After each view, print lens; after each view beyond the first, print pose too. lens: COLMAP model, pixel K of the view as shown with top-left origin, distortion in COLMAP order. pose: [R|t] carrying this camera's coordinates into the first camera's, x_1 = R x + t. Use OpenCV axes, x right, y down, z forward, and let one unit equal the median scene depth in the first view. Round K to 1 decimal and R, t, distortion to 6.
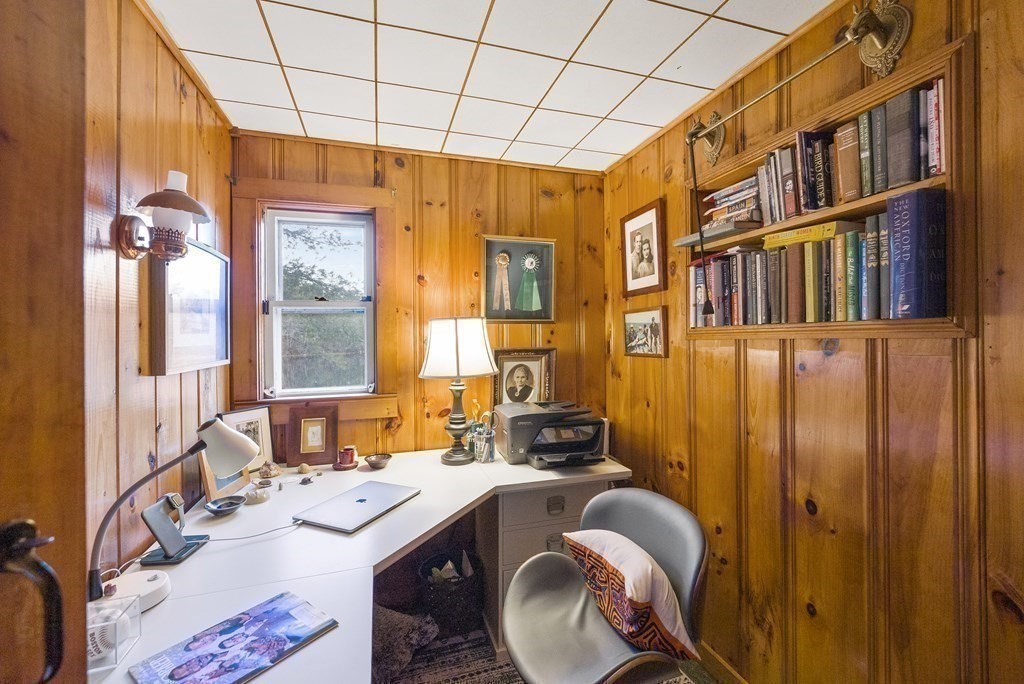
lens RADIAL K [[415.2, 0, 515.6], [0, 415.2, 341.0], [0, 0, 1]] dist [0.005553, 0.001722]
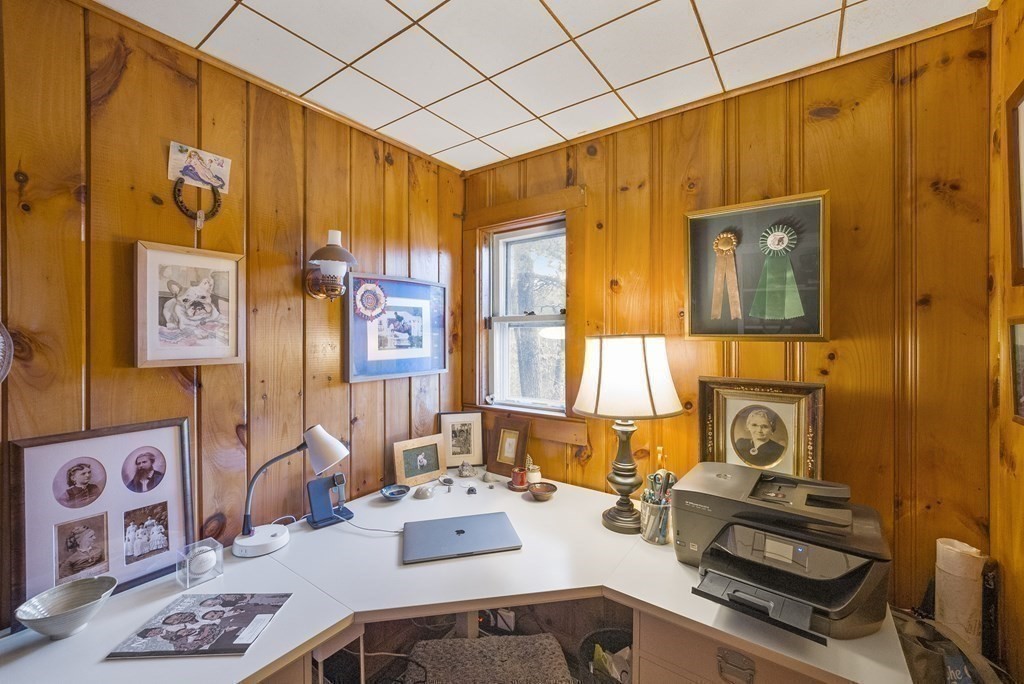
lens RADIAL K [[415.2, 0, 511.7], [0, 415.2, 339.8], [0, 0, 1]] dist [0.005553, 0.001722]
pose [[0.607384, 0.020919, -0.794133, 0.297831], [-0.018997, 0.999750, 0.011806, -0.045747], [0.794181, 0.007916, 0.607630, 0.341657]]
